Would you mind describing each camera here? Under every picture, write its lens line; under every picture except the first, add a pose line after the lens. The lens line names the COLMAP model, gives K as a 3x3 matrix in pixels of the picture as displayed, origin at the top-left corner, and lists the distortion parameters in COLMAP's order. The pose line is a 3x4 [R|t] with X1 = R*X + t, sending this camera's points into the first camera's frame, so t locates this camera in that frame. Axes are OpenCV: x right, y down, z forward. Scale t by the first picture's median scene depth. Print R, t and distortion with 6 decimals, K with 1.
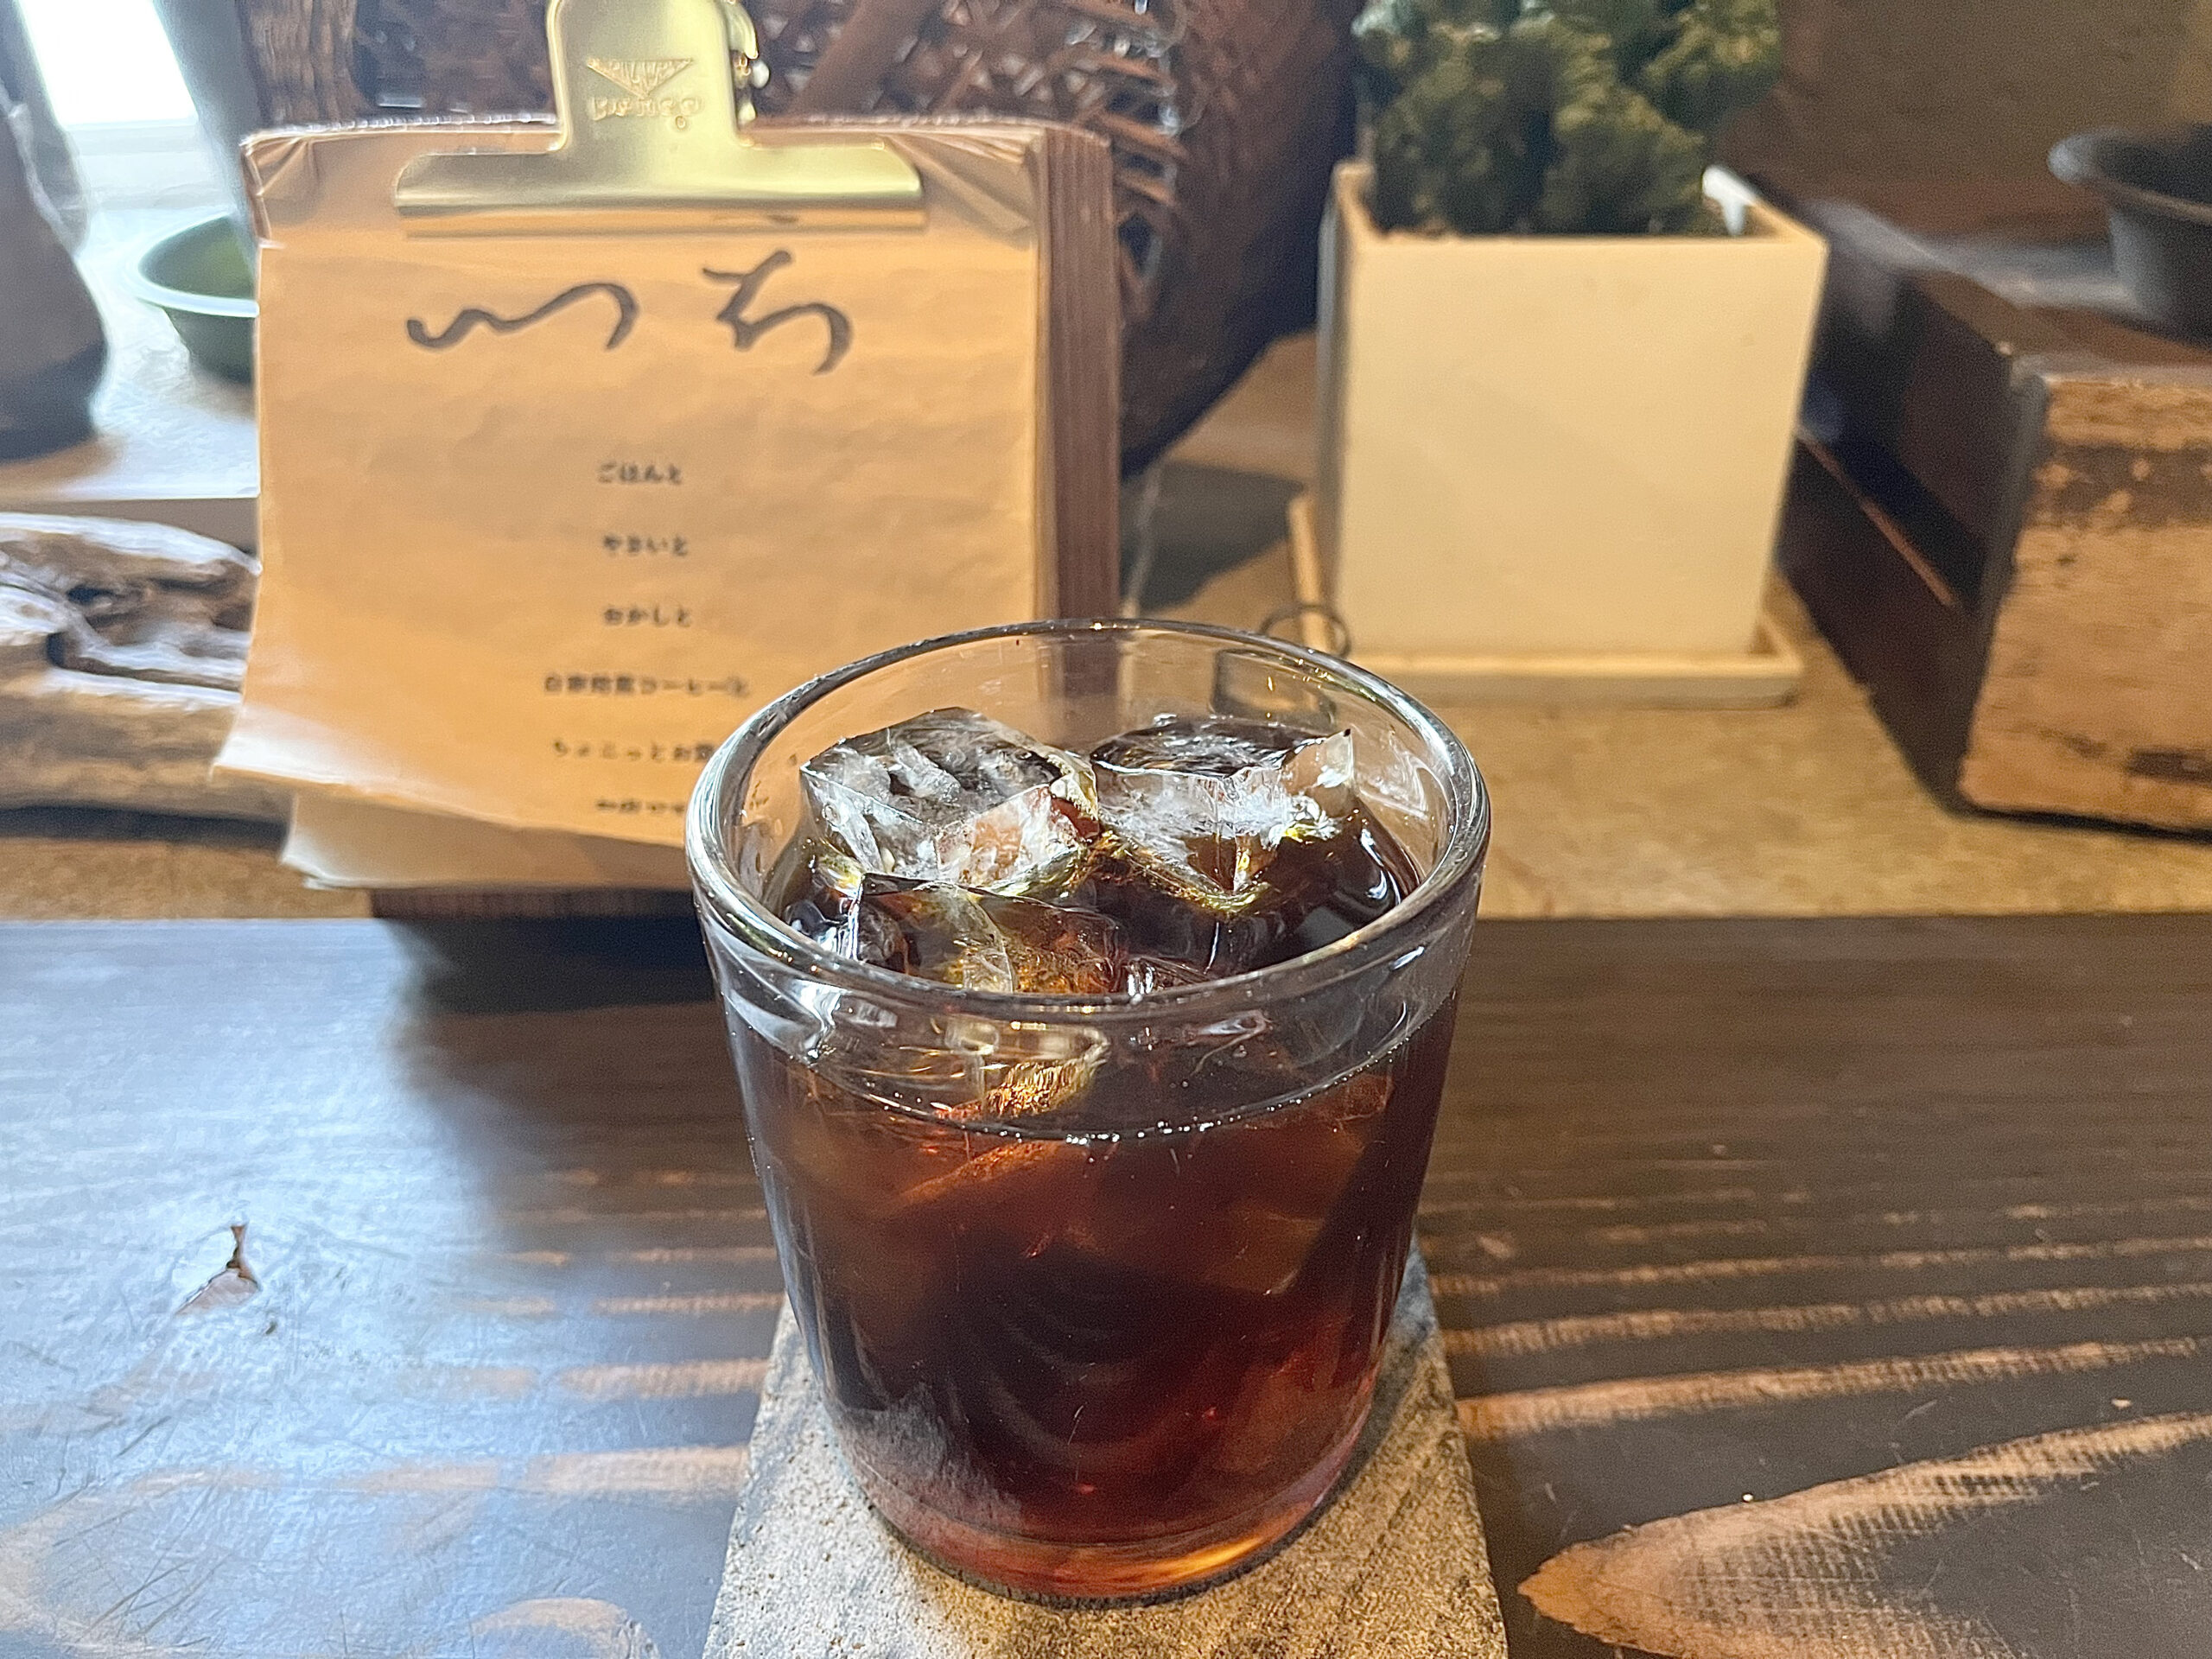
lens RADIAL K [[1712.9, 0, 1150.7], [0, 1712.9, 807.6], [0, 0, 1]] dist [0.065091, -0.123513]
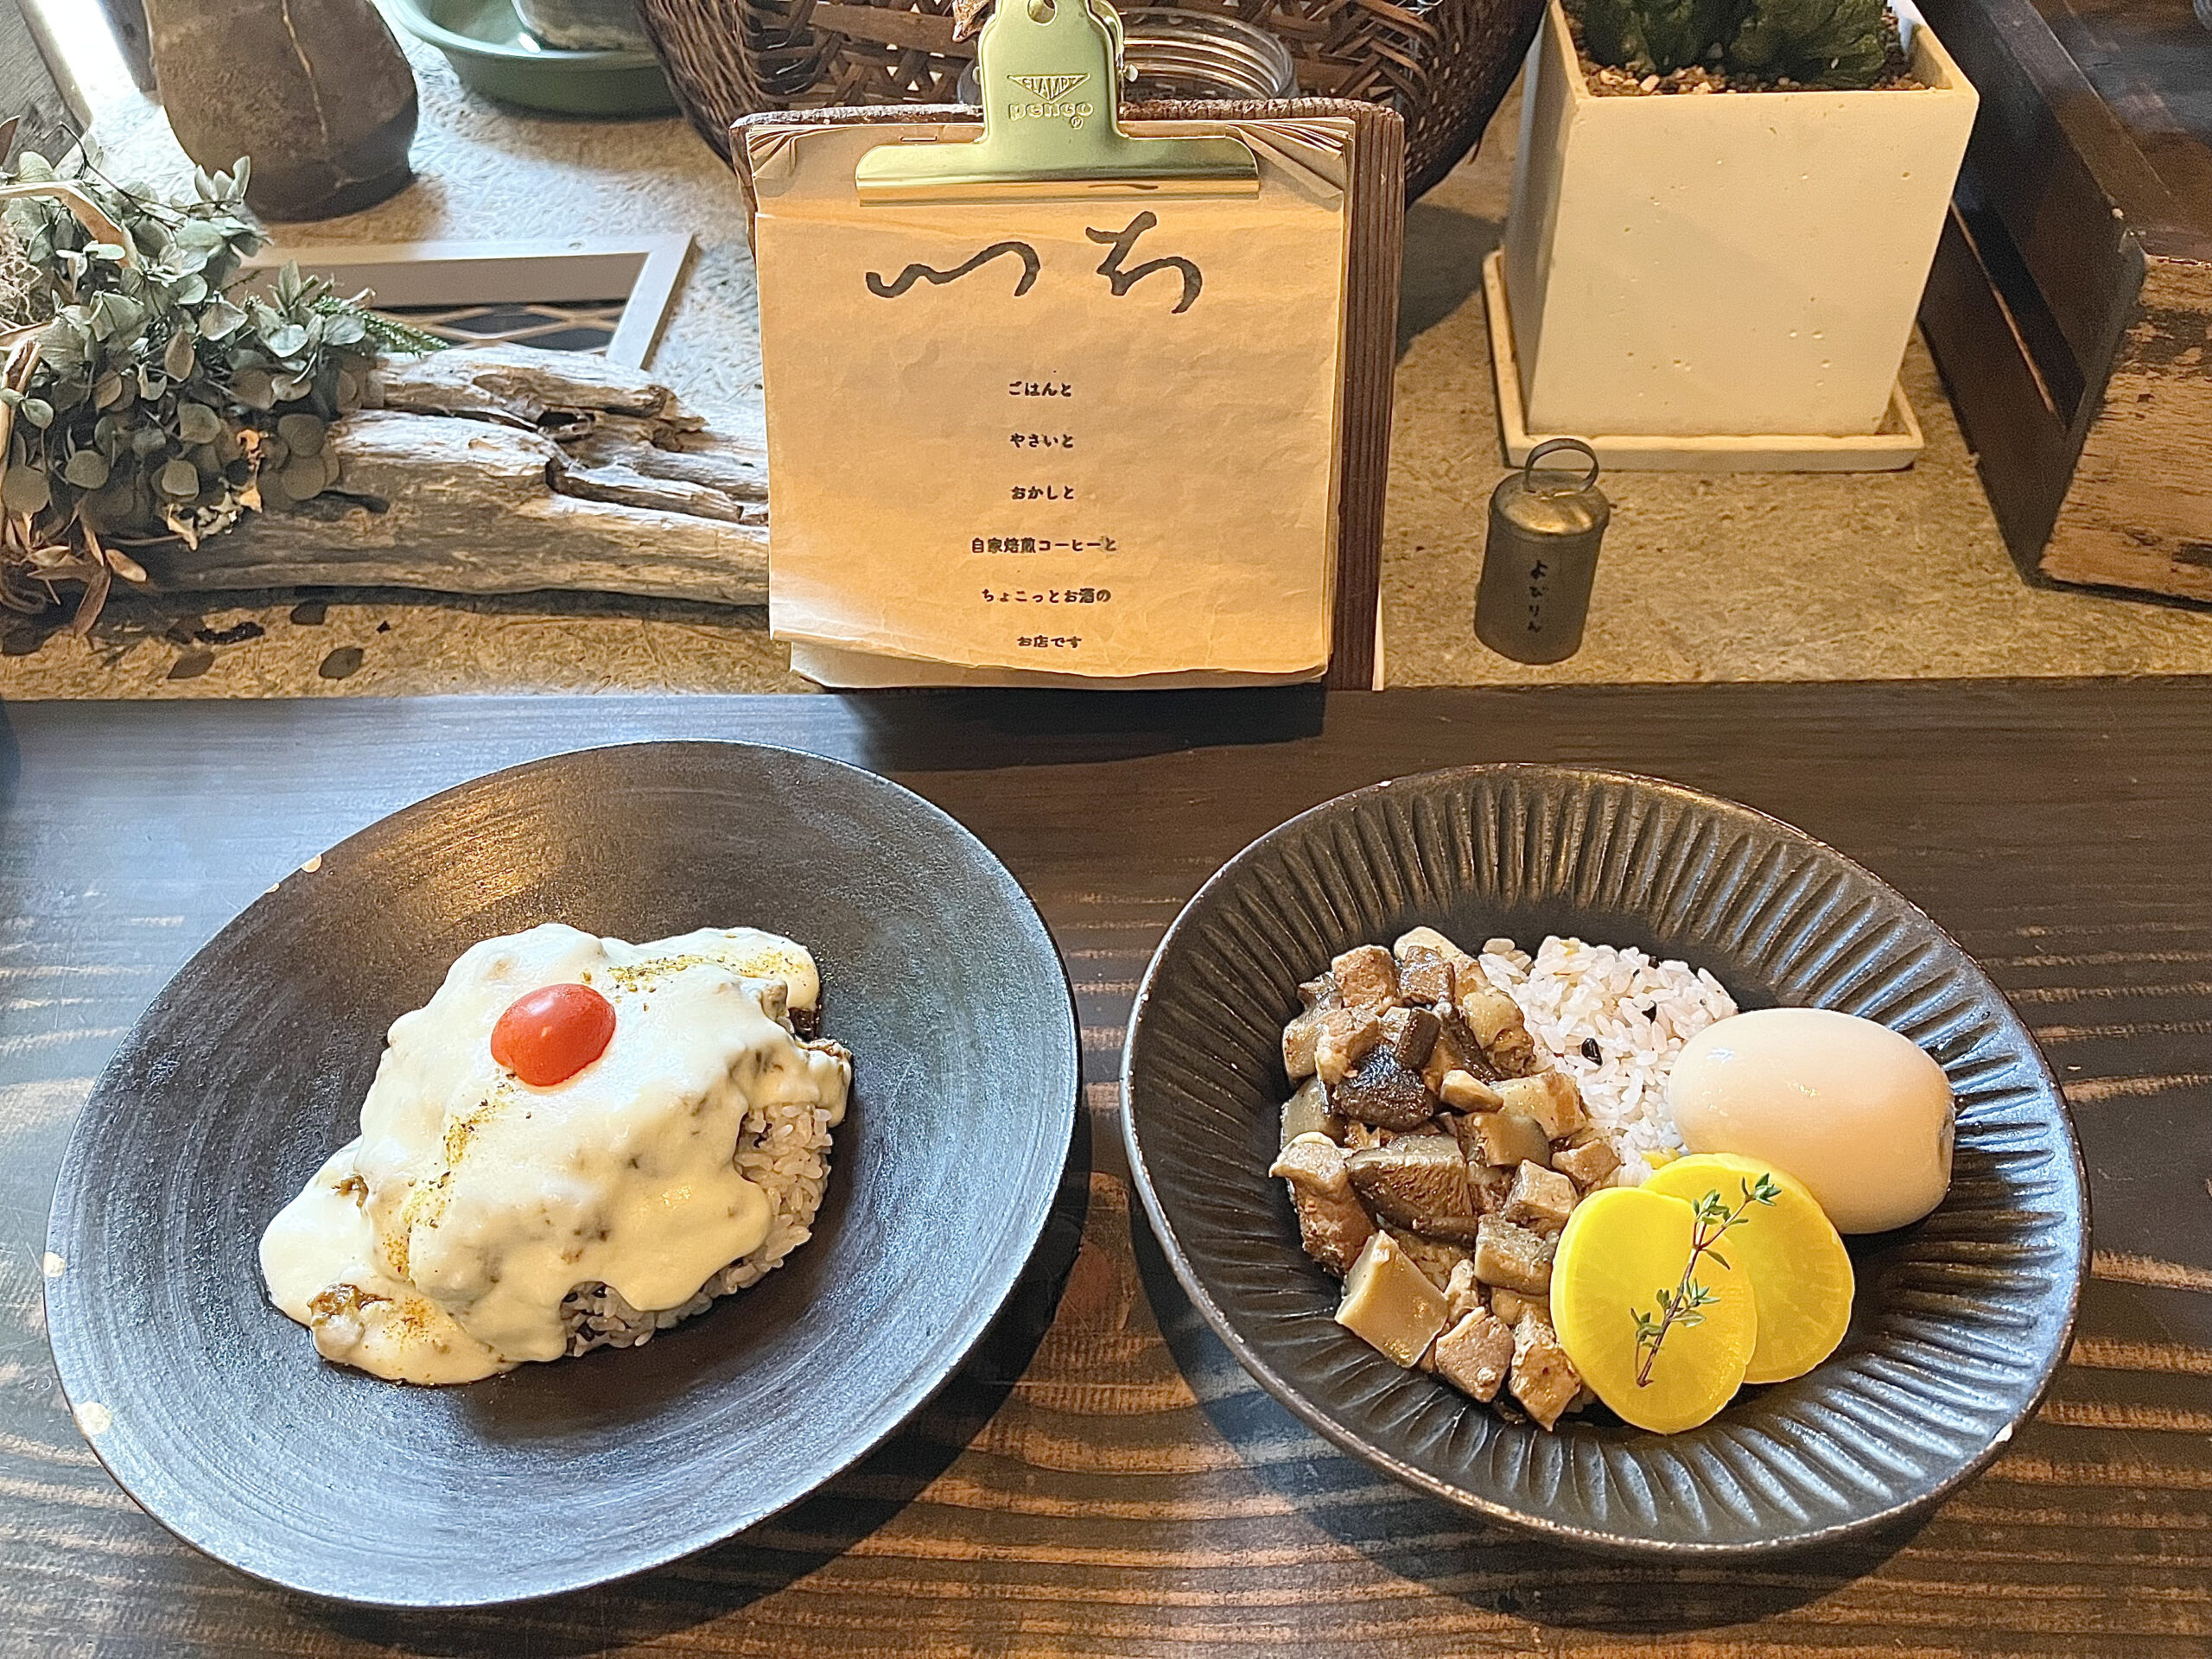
lens RADIAL K [[1717.1, 0, 1117.3], [0, 1717.1, 824.2], [0, 0, 1]] dist [0.065938, -0.145231]
pose [[0.997995, 0.009459, -0.062586, -0.124404], [0.007467, 0.964273, 0.264805, -0.185401], [0.062855, -0.264741, 0.962269, -0.314269]]
